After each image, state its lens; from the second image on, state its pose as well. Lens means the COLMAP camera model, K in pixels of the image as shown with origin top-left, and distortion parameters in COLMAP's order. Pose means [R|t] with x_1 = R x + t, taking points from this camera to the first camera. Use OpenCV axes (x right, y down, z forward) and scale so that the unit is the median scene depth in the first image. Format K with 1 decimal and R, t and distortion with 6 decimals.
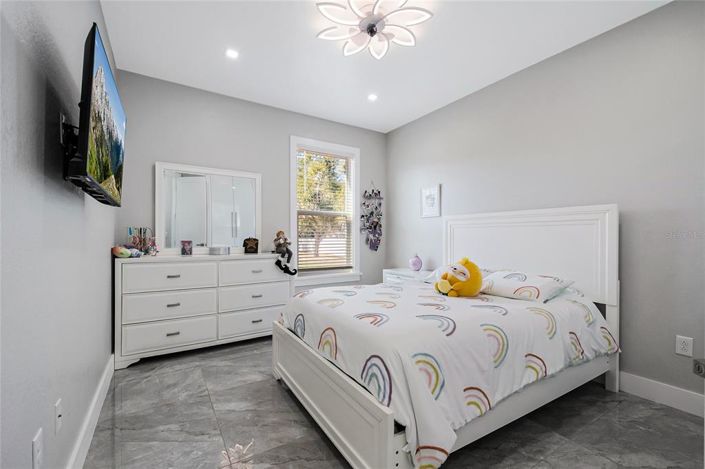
lens RADIAL K [[304.4, 0, 355.1], [0, 304.4, 234.3], [0, 0, 1]] dist [0.007832, -0.001879]
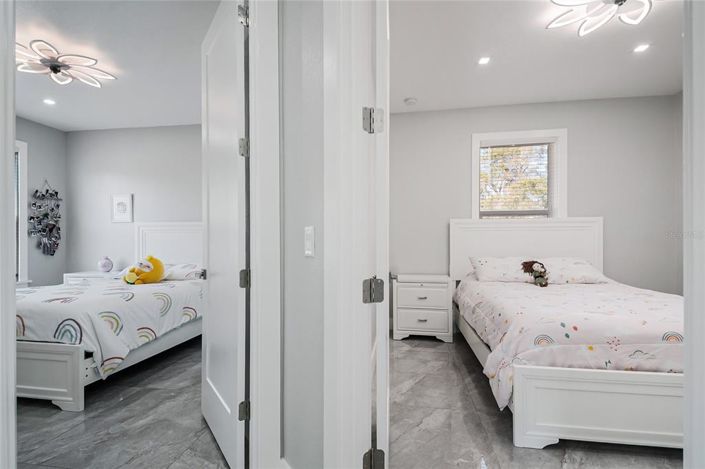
lens RADIAL K [[304.4, 0, 349.5], [0, 304.4, 239.2], [0, 0, 1]] dist [0.007832, -0.001879]
pose [[0.651510, -0.005546, 0.758620, -0.091516], [0.000016, 0.999973, 0.007297, -0.004535], [-0.758640, -0.004742, 0.651492, -0.560033]]
